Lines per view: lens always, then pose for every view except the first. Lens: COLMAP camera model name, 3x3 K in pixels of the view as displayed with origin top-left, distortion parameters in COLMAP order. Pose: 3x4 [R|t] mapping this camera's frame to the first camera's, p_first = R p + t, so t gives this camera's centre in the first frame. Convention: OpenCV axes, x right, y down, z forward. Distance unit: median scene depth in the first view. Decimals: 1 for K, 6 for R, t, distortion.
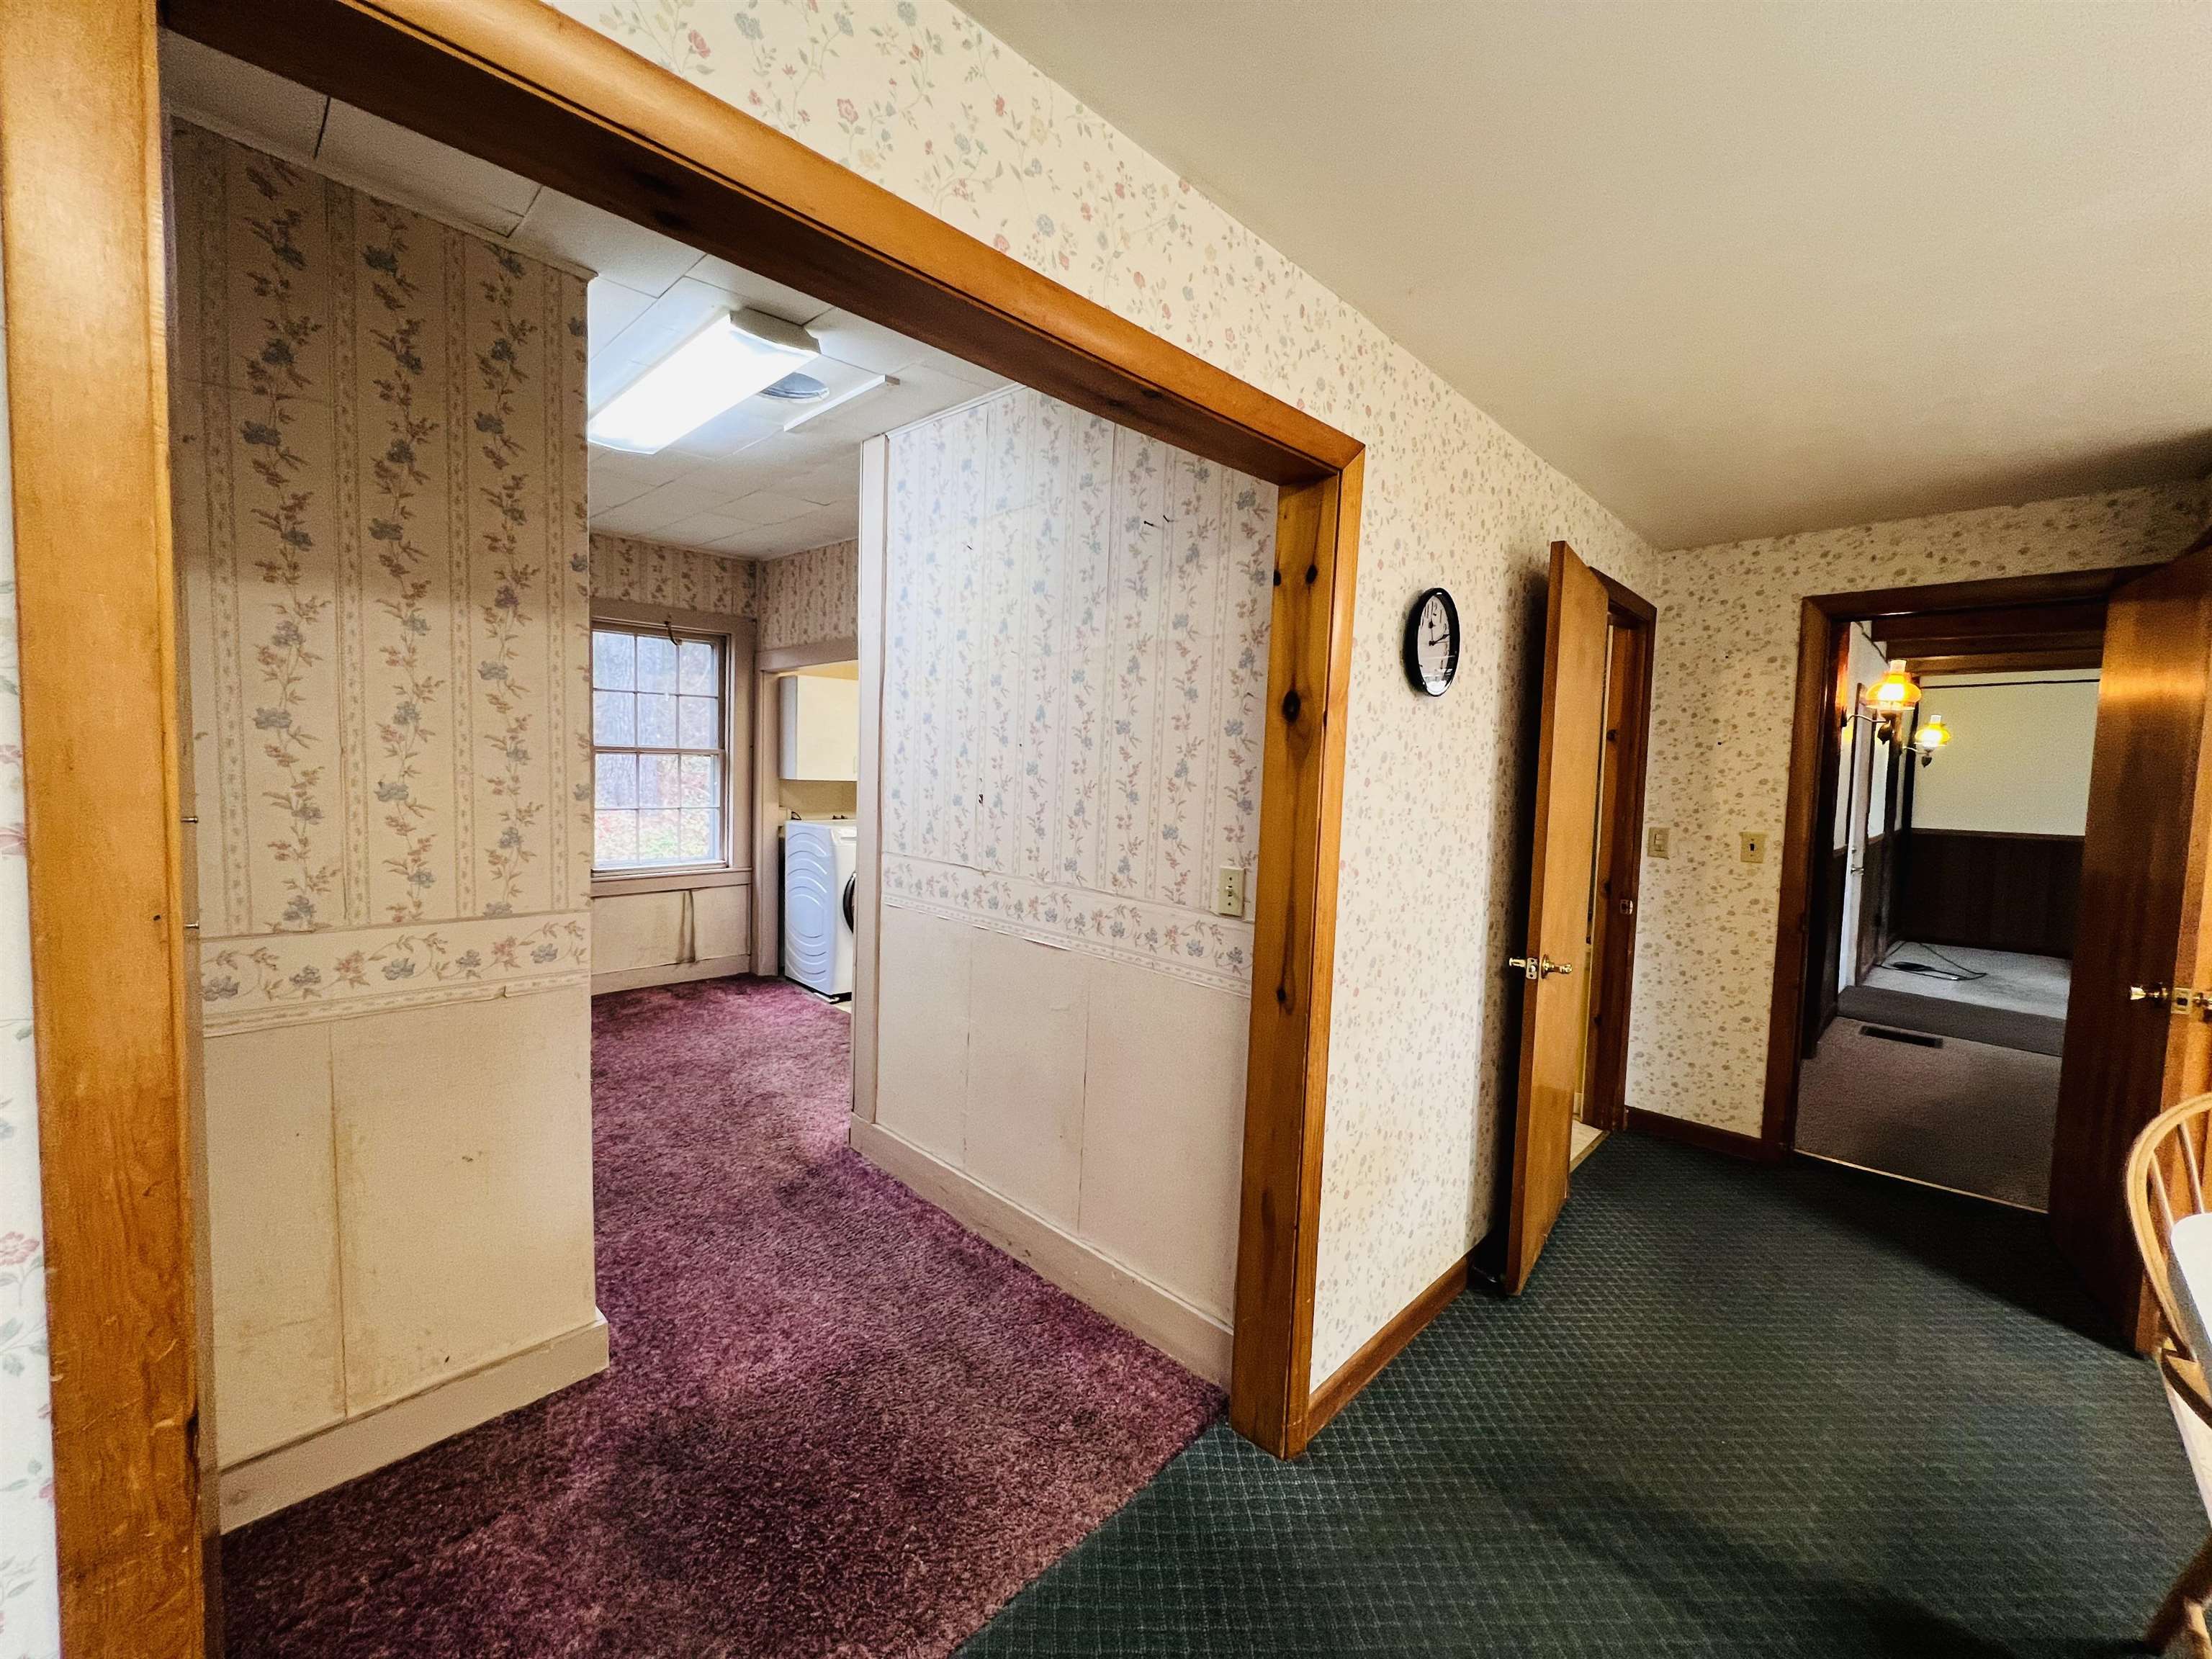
lens RADIAL K [[884.8, 0, 1102.5], [0, 884.8, 824.3], [0, 0, 1]] dist [-0.002260, -0.000109]
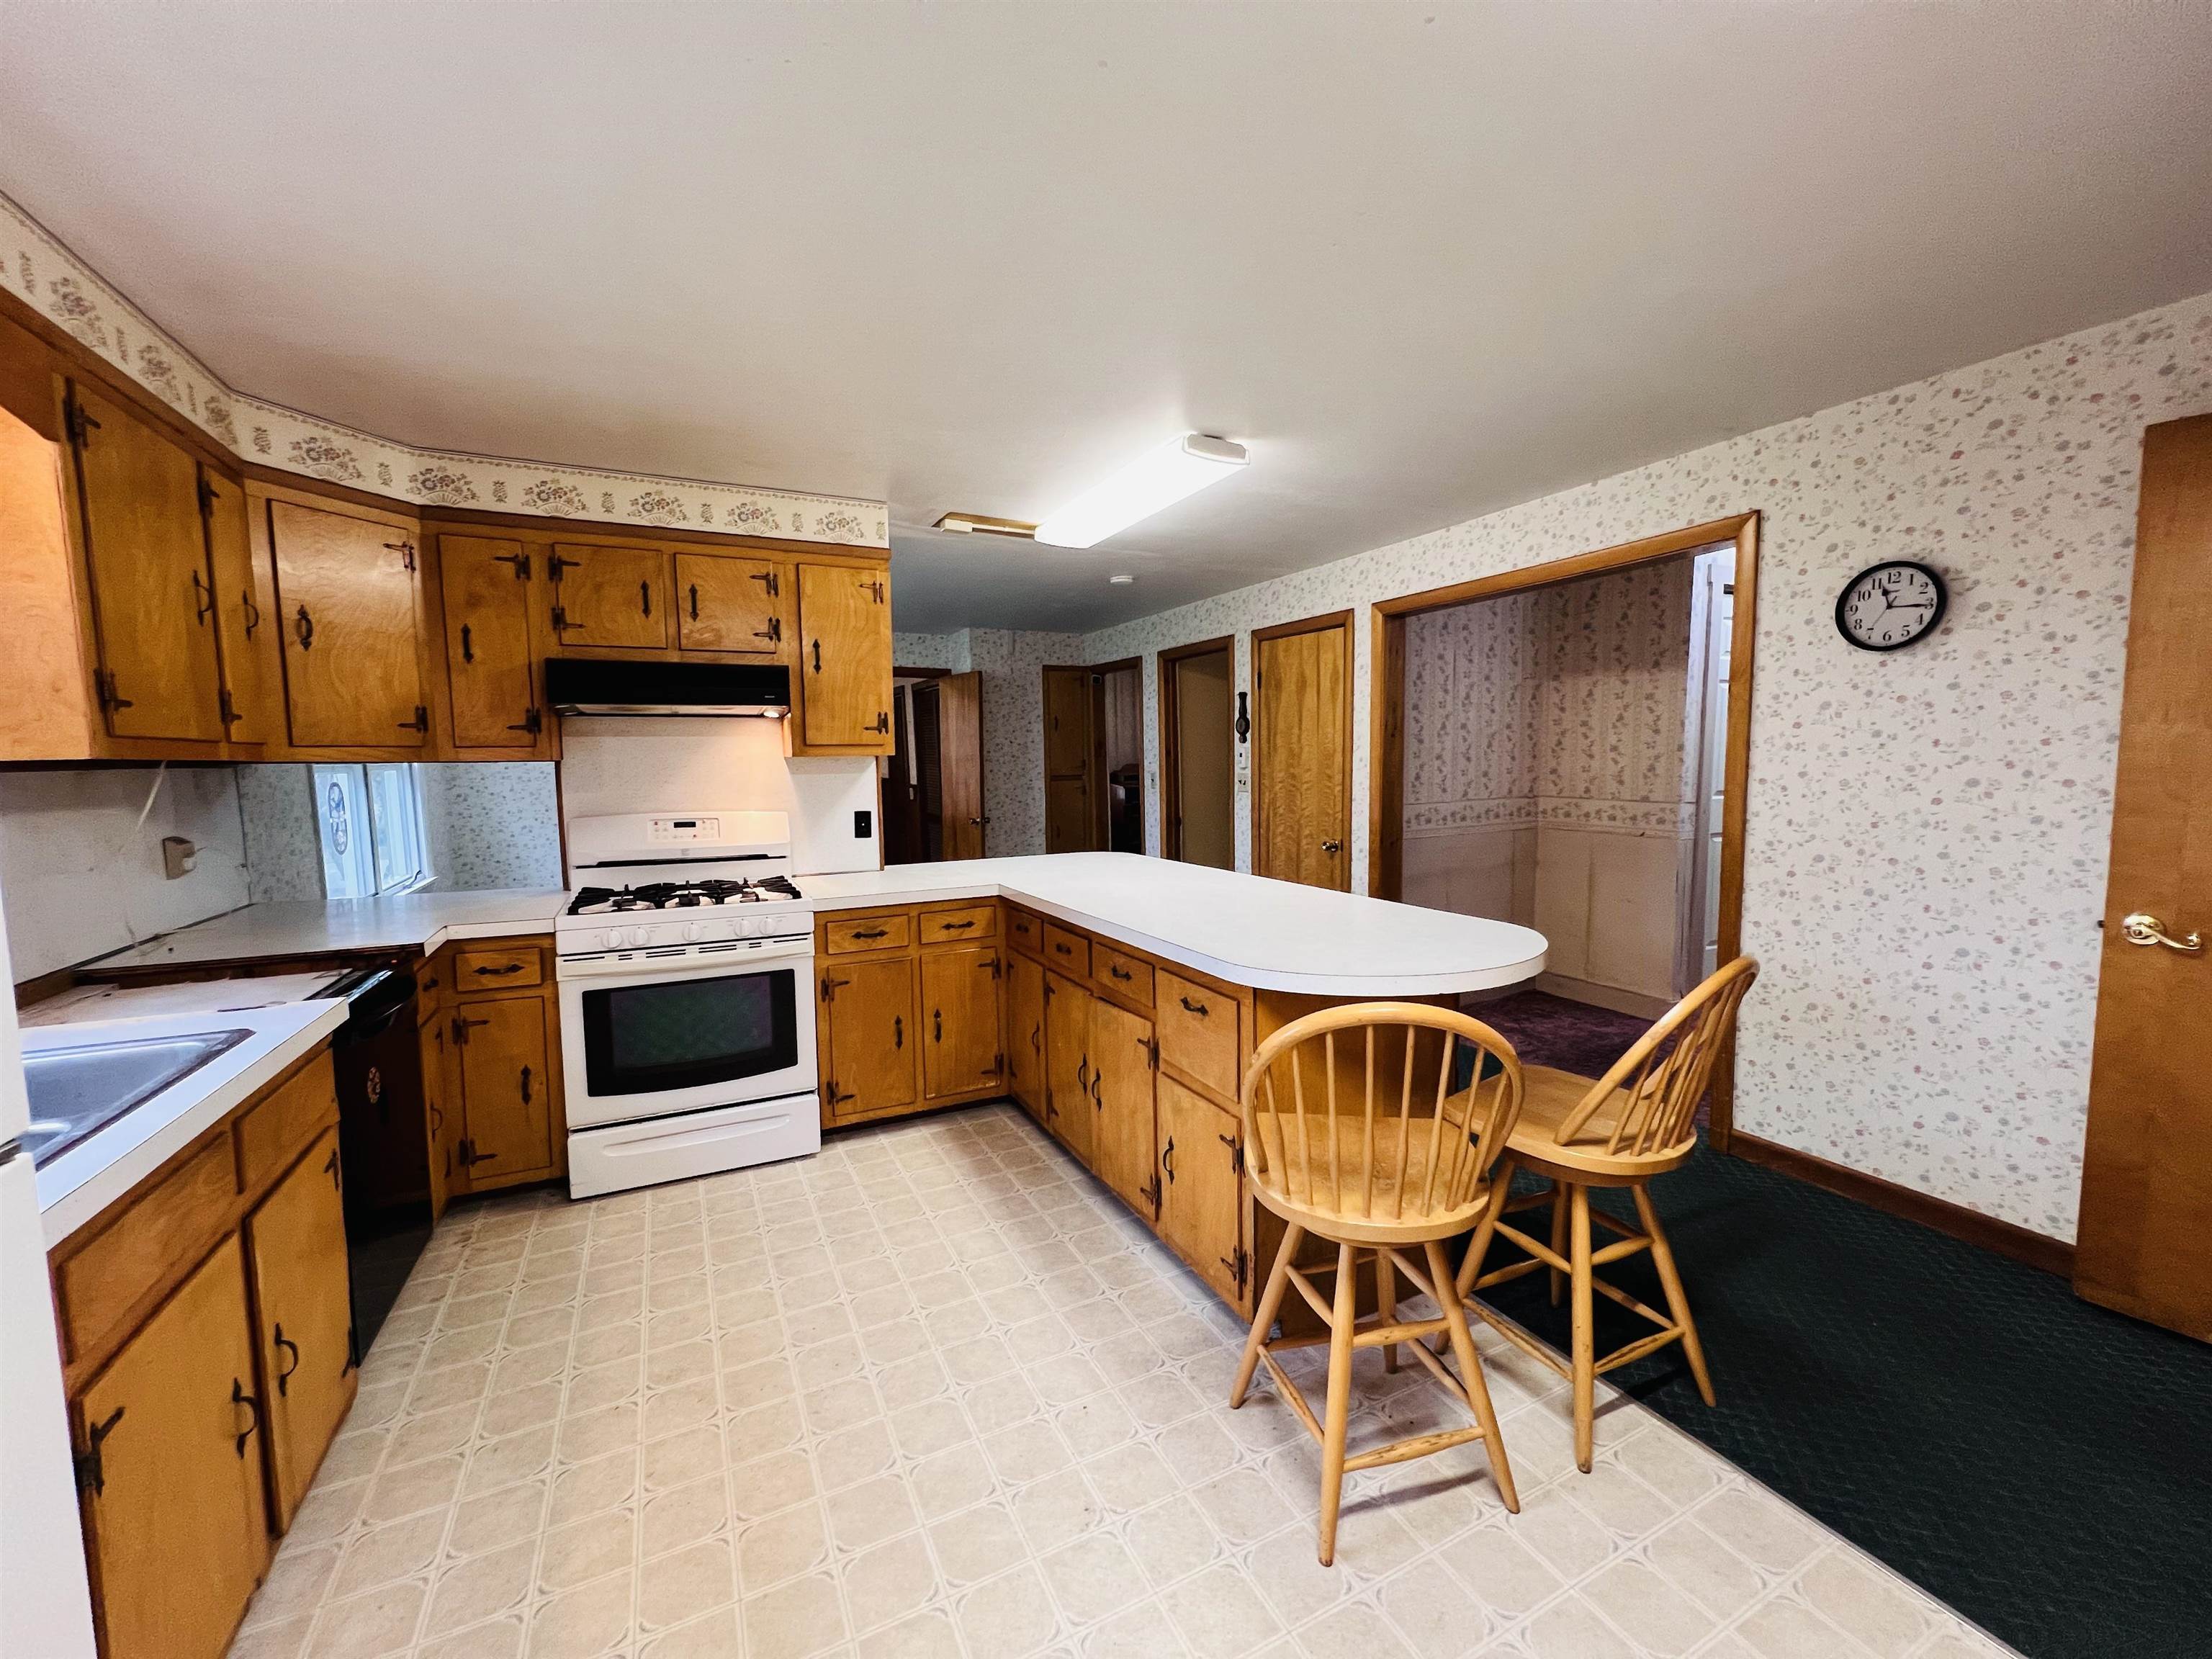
lens RADIAL K [[884.8, 0, 1108.1], [0, 884.8, 830.9], [0, 0, 1]] dist [-0.002260, -0.000109]
pose [[-0.323319, 0.061591, -0.944284, 2.140676], [-0.048163, 0.995515, 0.081423, 0.064927], [0.945064, 0.071805, -0.318902, 0.437679]]
